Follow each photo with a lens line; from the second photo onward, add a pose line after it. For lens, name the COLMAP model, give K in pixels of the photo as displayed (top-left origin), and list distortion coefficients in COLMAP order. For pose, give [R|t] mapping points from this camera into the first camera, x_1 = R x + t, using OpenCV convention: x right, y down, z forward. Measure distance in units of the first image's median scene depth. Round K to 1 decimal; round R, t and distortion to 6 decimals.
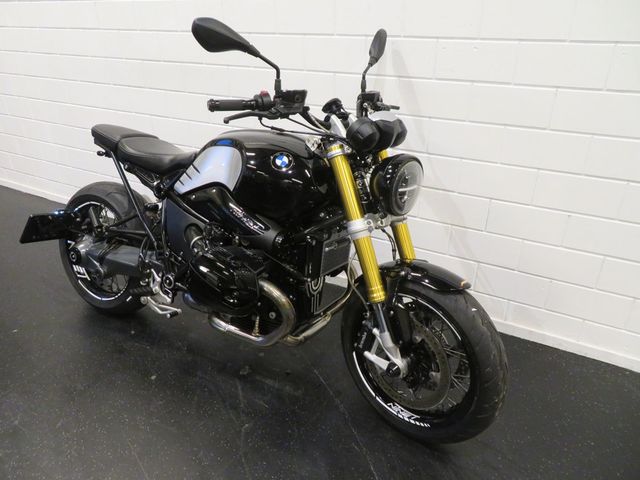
lens RADIAL K [[465.8, 0, 320.0], [0, 465.8, 240.0], [0, 0, 1]] dist [-0.002743, 0.000098]
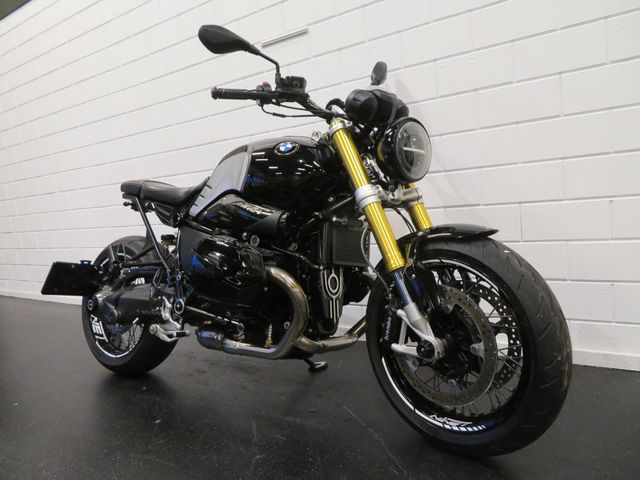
lens RADIAL K [[465.8, 0, 320.0], [0, 465.8, 240.0], [0, 0, 1]] dist [-0.002743, 0.000098]
pose [[0.991100, -0.092396, -0.095835, 0.065082], [0.053313, 0.935143, -0.350236, 0.353615], [0.121979, 0.342010, 0.931746, 0.136196]]
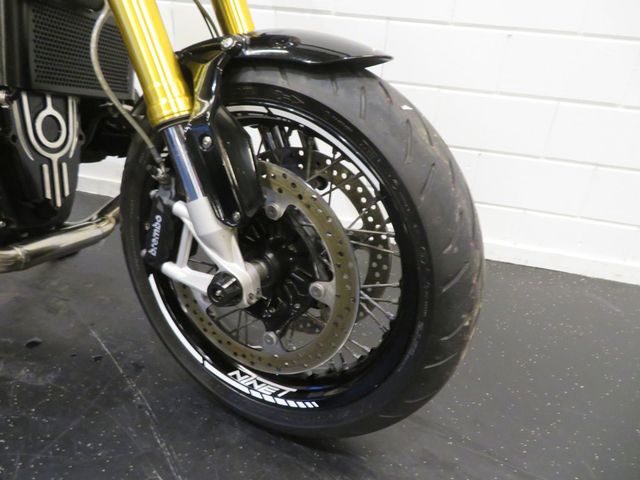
lens RADIAL K [[454.0, 0, 320.0], [0, 454.0, 240.0], [0, 0, 1]] dist [-0.007523, -0.001408]
pose [[0.960973, -0.071685, 0.267192, 0.125434], [0.061513, 0.997034, 0.046257, 0.207872], [-0.269715, -0.028016, 0.962533, 0.551974]]
